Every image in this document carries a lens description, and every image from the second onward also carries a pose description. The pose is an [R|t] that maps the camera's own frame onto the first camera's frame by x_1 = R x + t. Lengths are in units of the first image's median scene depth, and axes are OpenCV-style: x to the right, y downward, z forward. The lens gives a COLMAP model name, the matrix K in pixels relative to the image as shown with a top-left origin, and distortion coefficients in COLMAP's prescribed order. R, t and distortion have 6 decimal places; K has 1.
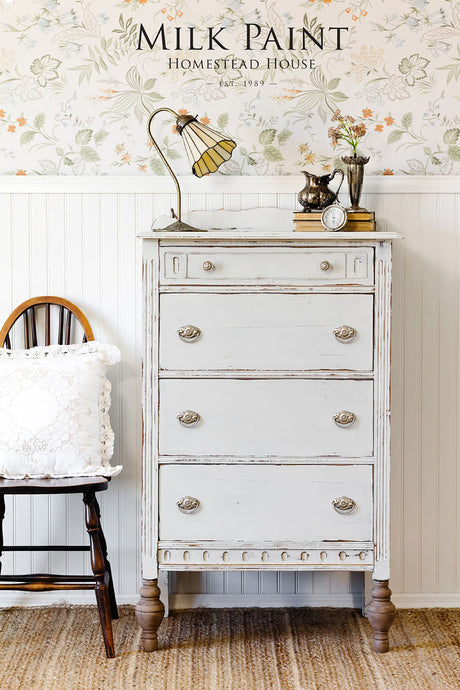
lens RADIAL K [[1908.6, 0, 230.0], [0, 1908.6, 345.0], [0, 0, 1]] dist [-0.055589, -0.183299]
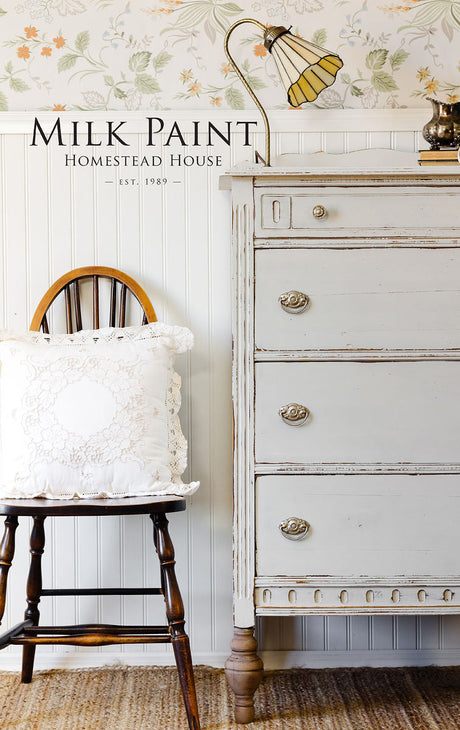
lens RADIAL K [[2038.4, 0, 185.2], [0, 2038.4, 409.5], [0, 0, 1]] dist [-0.043819, -0.345332]
pose [[0.999946, -0.008314, -0.006232, -0.058794], [0.008291, 0.999959, -0.003736, 0.038581], [0.006263, 0.003684, 0.999974, 0.188118]]
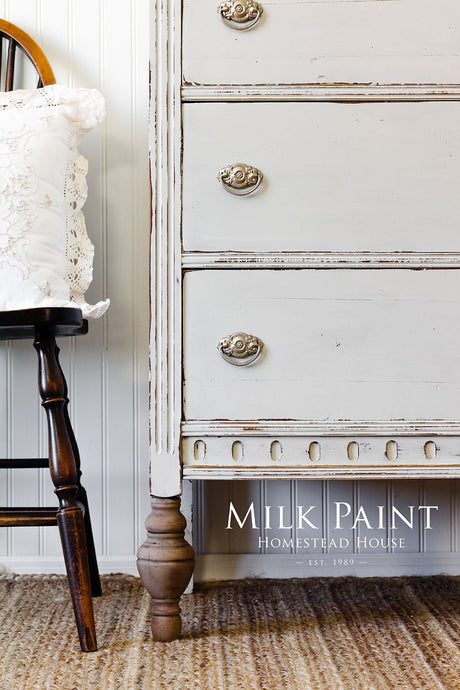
lens RADIAL K [[1908.6, 0, 230.0], [0, 1908.6, 345.0], [0, 0, 1]] dist [-0.055589, -0.183299]
pose [[0.999873, -0.005230, 0.015041, -0.031857], [0.005965, 0.998770, -0.049215, 0.106004], [-0.014765, 0.049299, 0.998675, 0.484074]]
